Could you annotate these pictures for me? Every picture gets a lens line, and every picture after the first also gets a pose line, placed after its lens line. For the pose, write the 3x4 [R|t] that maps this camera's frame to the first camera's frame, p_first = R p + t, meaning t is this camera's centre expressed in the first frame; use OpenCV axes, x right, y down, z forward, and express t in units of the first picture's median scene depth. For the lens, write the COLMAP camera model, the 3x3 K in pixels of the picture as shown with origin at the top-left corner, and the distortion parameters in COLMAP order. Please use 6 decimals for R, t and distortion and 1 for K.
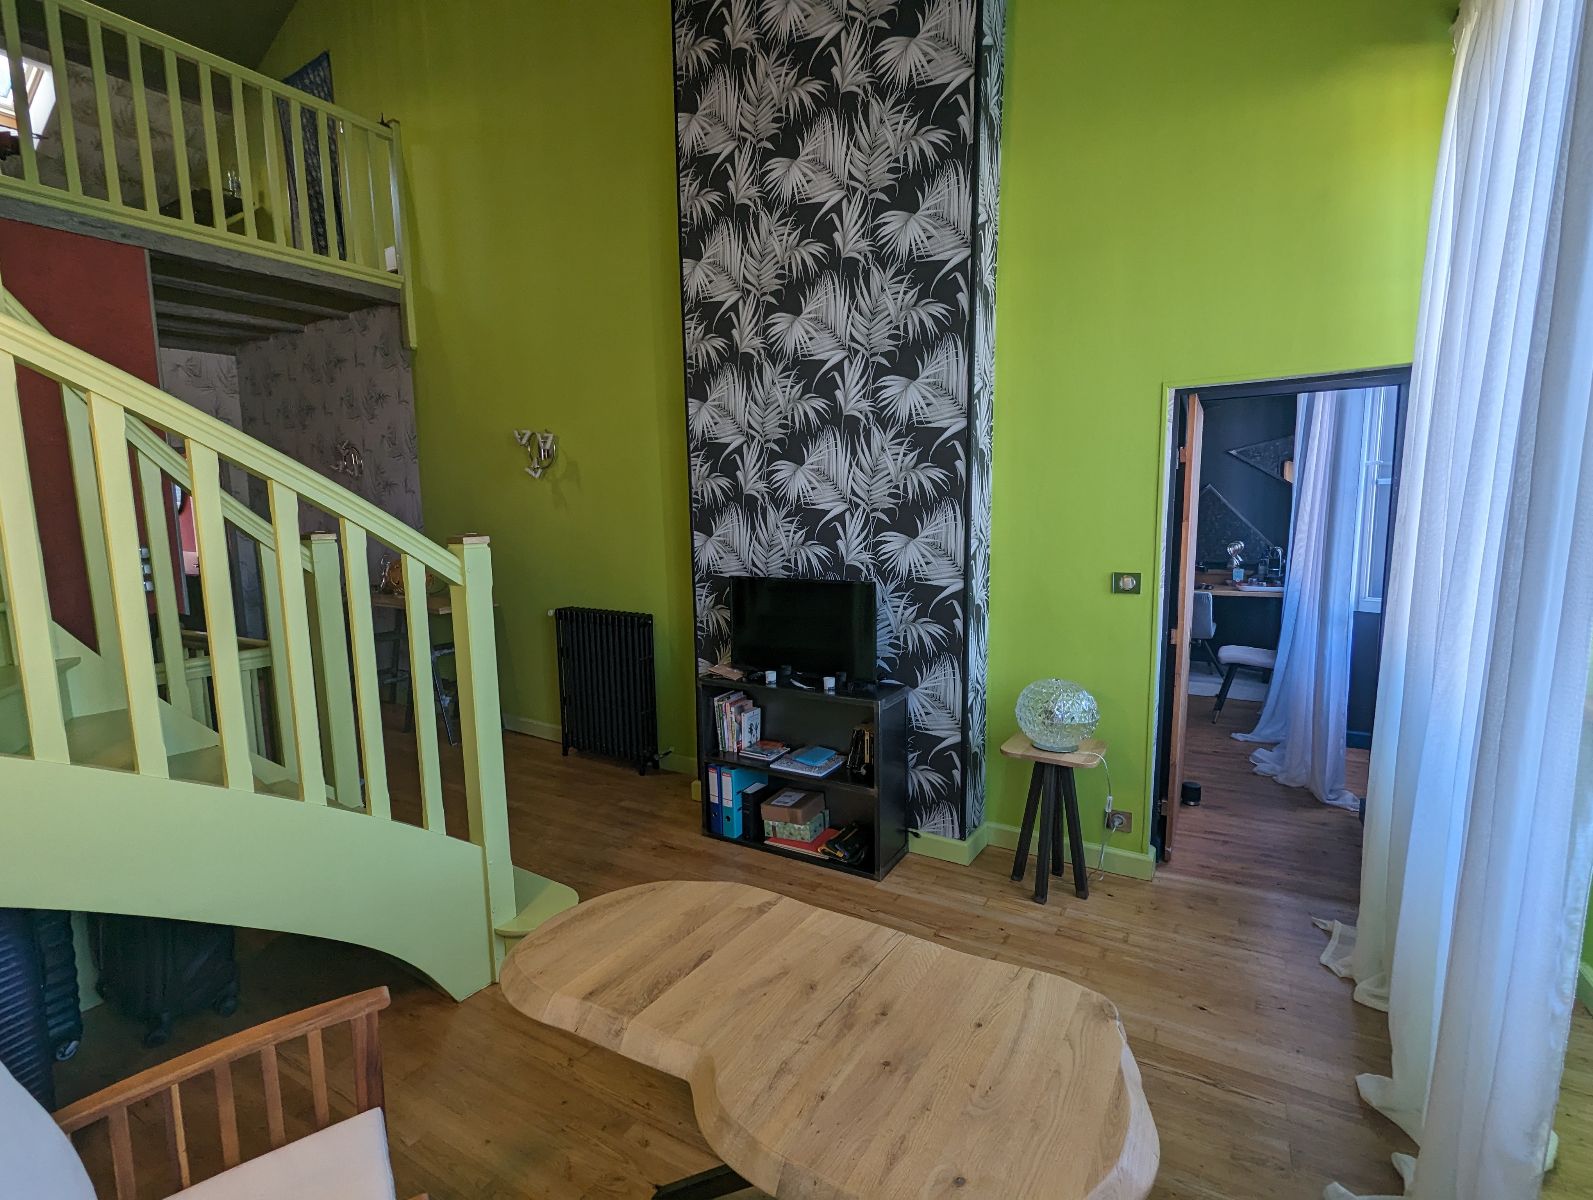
lens RADIAL K [[777.2, 0, 796.5], [0, 777.2, 600.0], [0, 0, 1]] dist [0.001350, 0.000561]
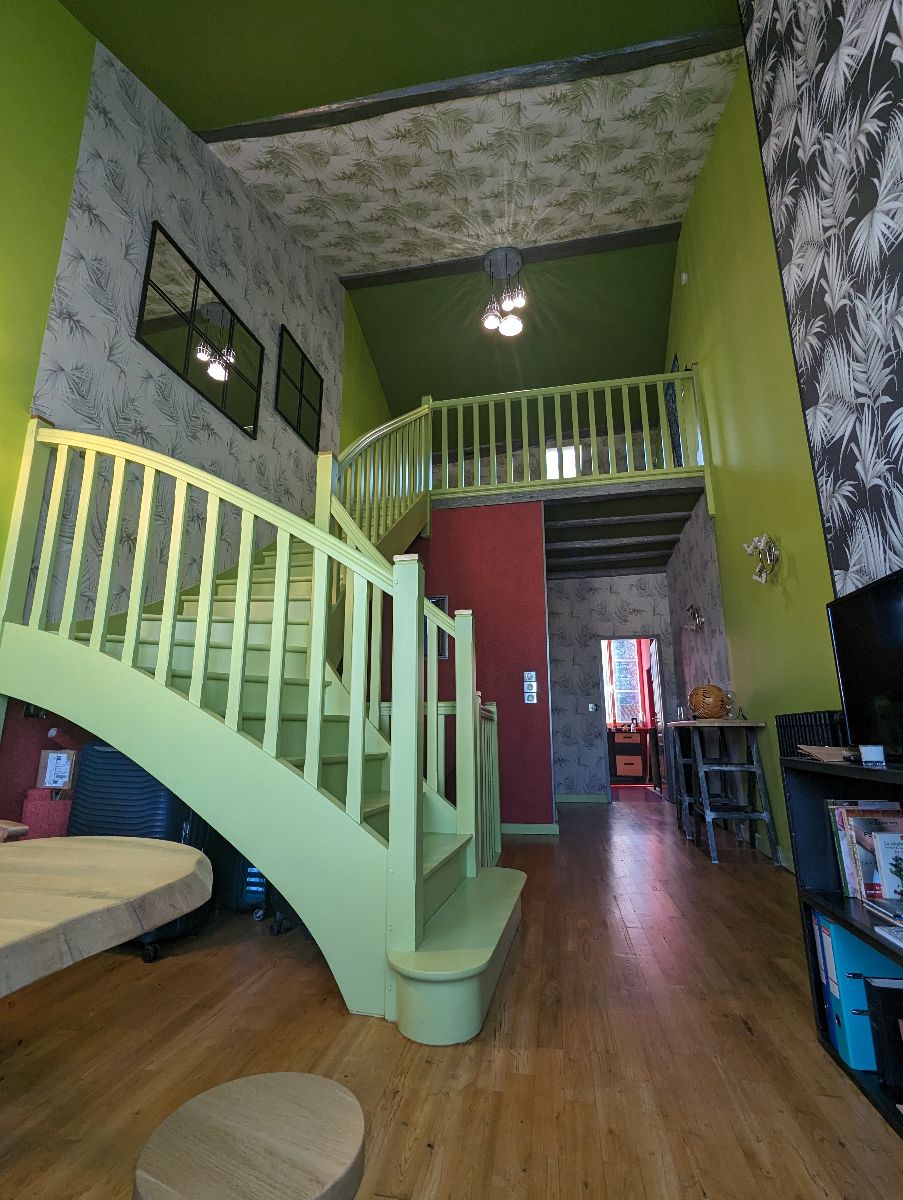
lens RADIAL K [[585.5, 0, 451.5], [0, 585.5, 600.0], [0, 0, 1]] dist [0.001350, 0.000561]
pose [[0.326382, -0.202250, -0.923347, 0.271774], [-0.123582, 0.959326, -0.253814, 0.130956], [0.937125, 0.196950, 0.288112, 0.551694]]
